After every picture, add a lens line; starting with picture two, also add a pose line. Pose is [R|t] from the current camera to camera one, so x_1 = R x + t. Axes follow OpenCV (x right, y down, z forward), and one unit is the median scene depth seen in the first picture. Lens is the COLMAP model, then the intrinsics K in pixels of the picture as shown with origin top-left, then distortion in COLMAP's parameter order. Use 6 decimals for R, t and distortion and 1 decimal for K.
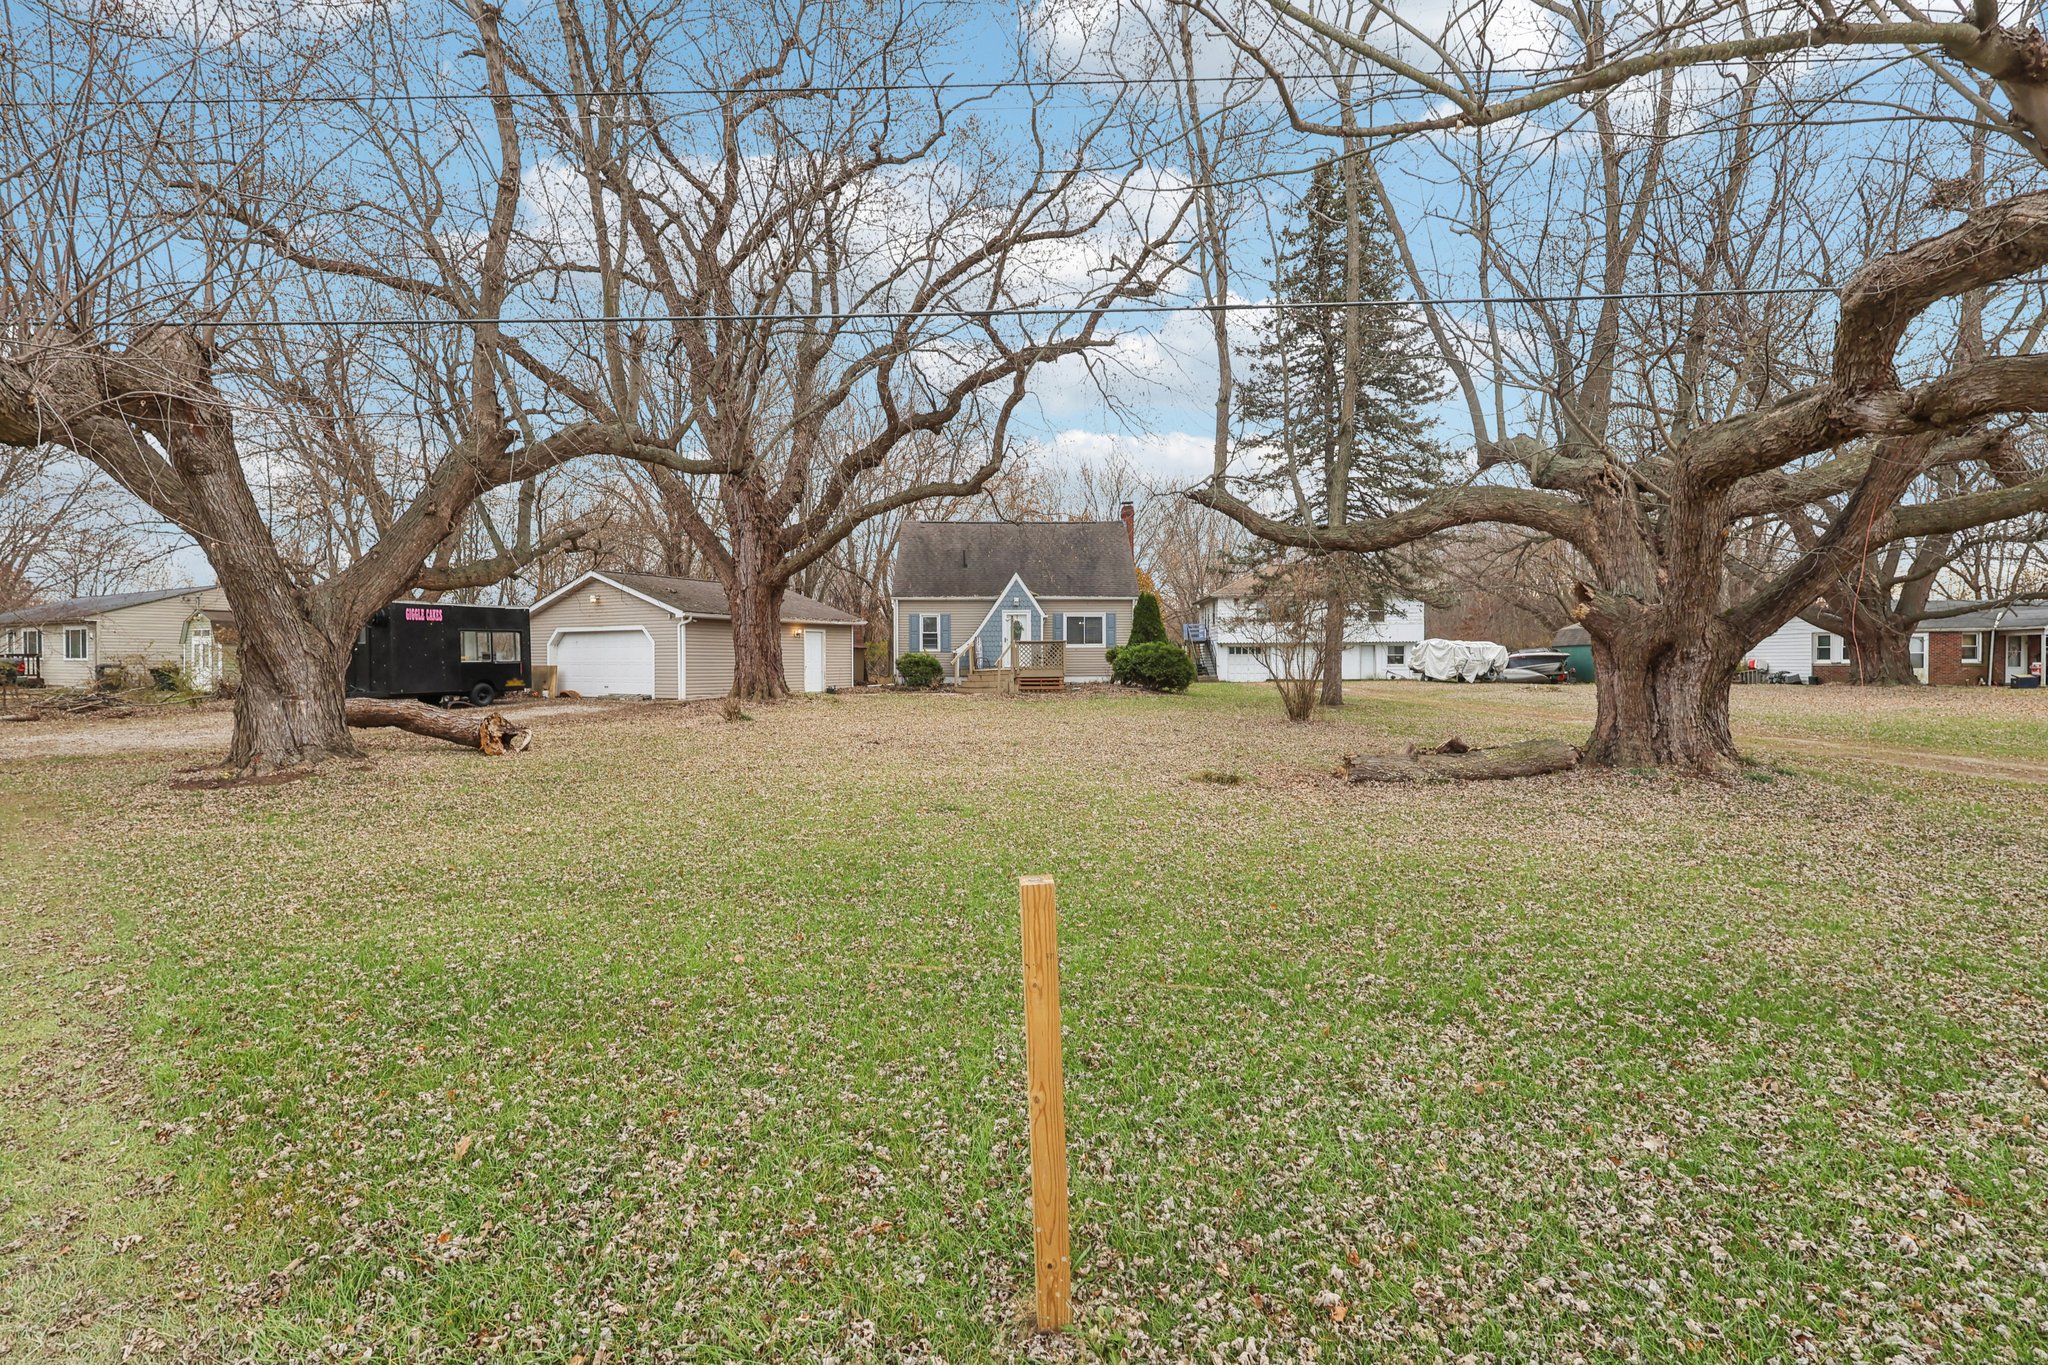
lens RADIAL K [[957.5, 0, 1024.0], [0, 957.5, 682.5], [0, 0, 1]] dist [0.001065, 0.000214]
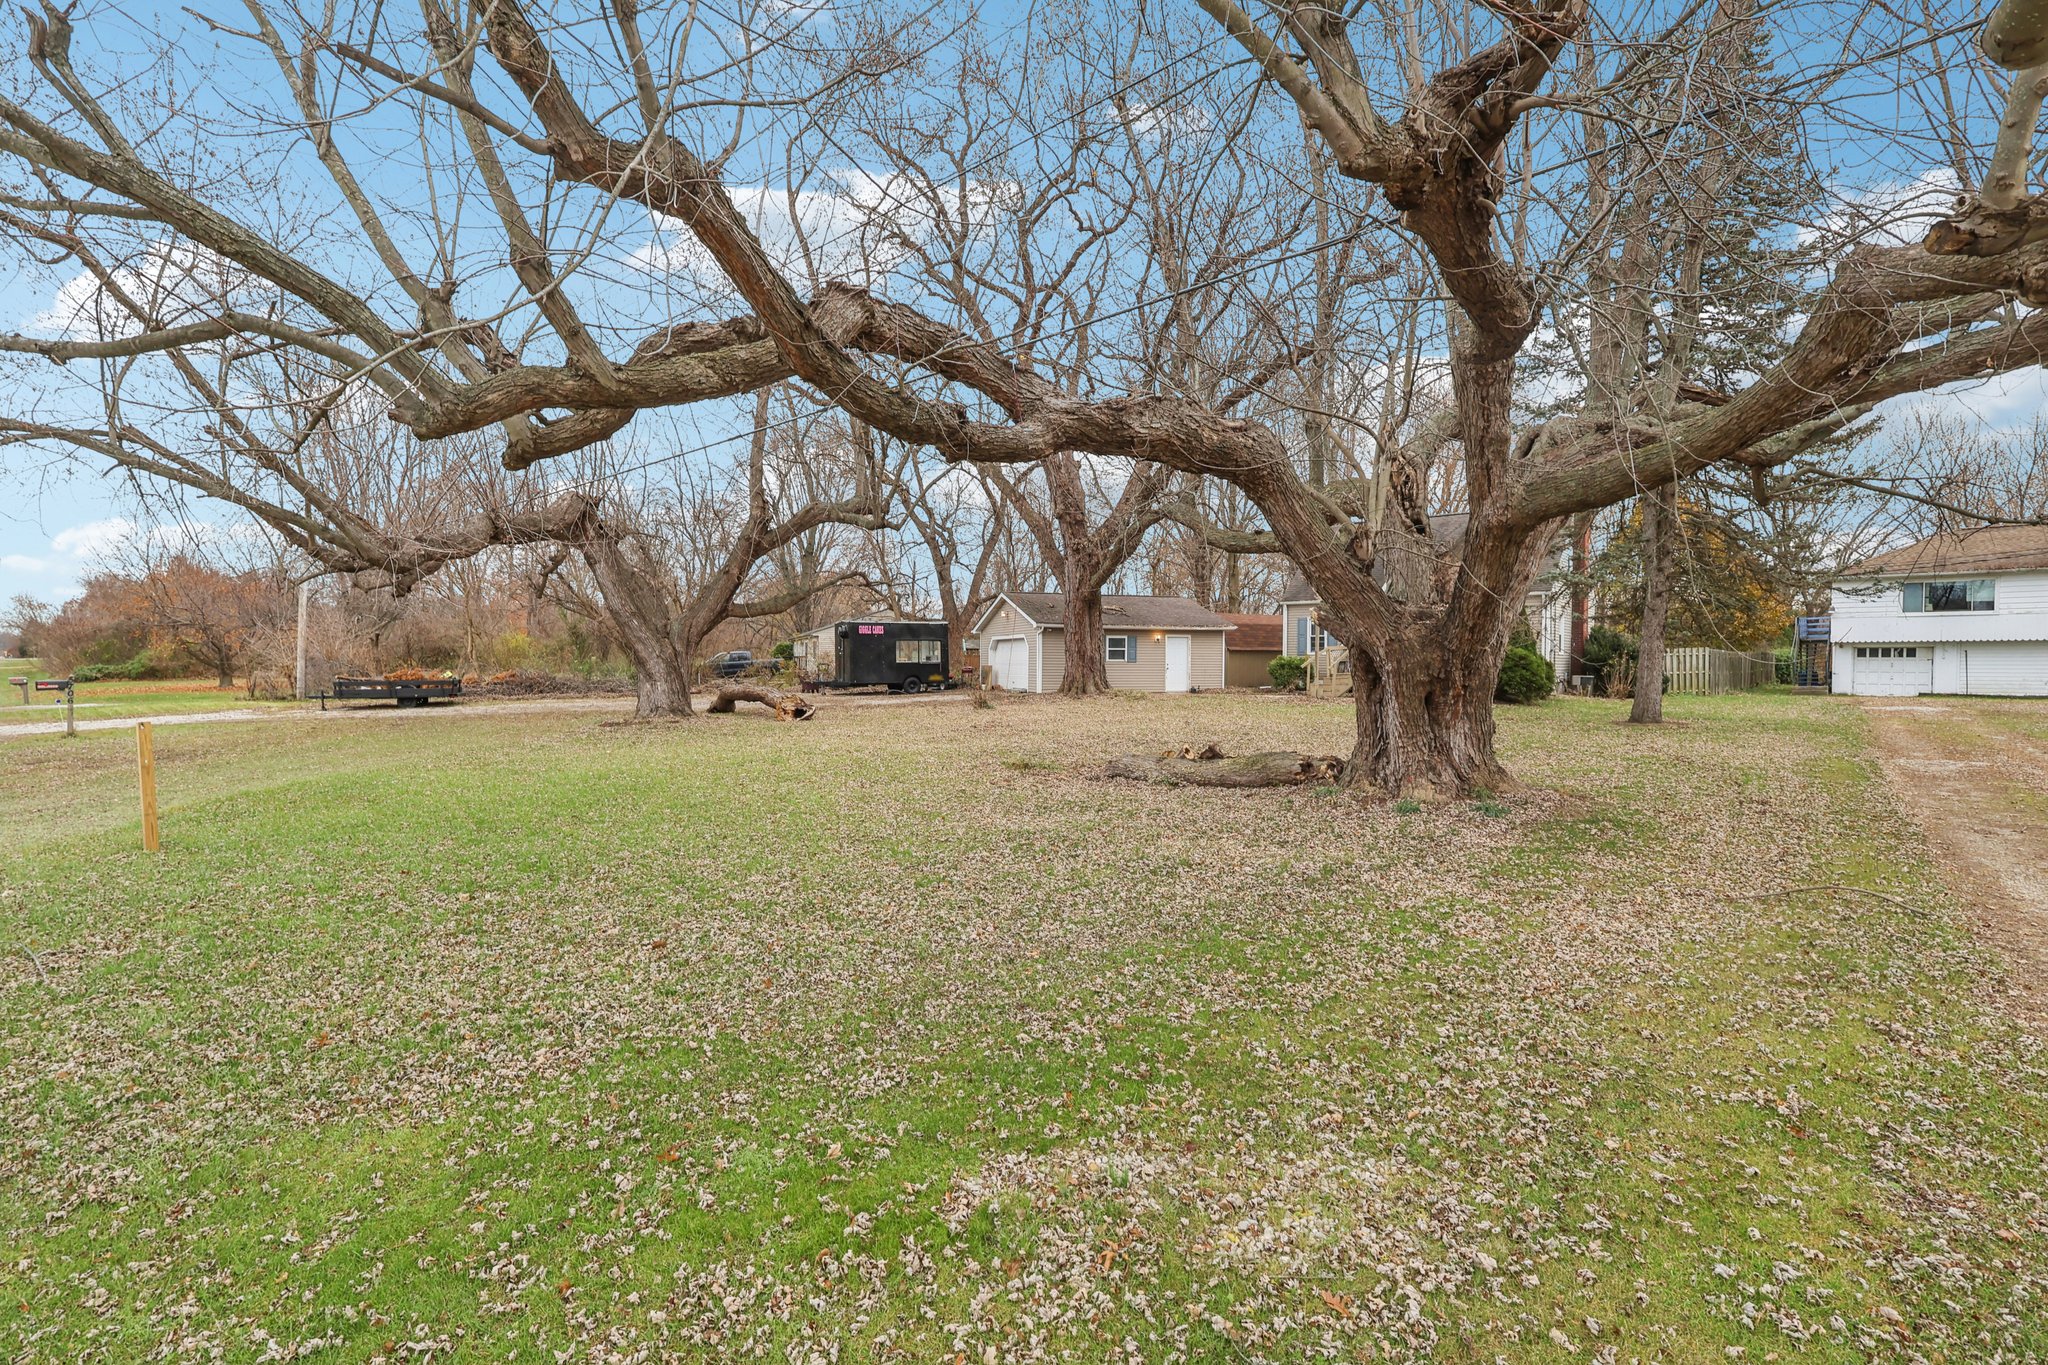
lens RADIAL K [[957.5, 0, 1024.0], [0, 957.5, 682.5], [0, 0, 1]] dist [0.001065, 0.000214]
pose [[0.734387, 0.019513, -0.678450, 0.499080], [-0.021034, 0.999761, 0.005986, -0.003438], [0.678405, 0.009874, 0.734622, 0.074677]]
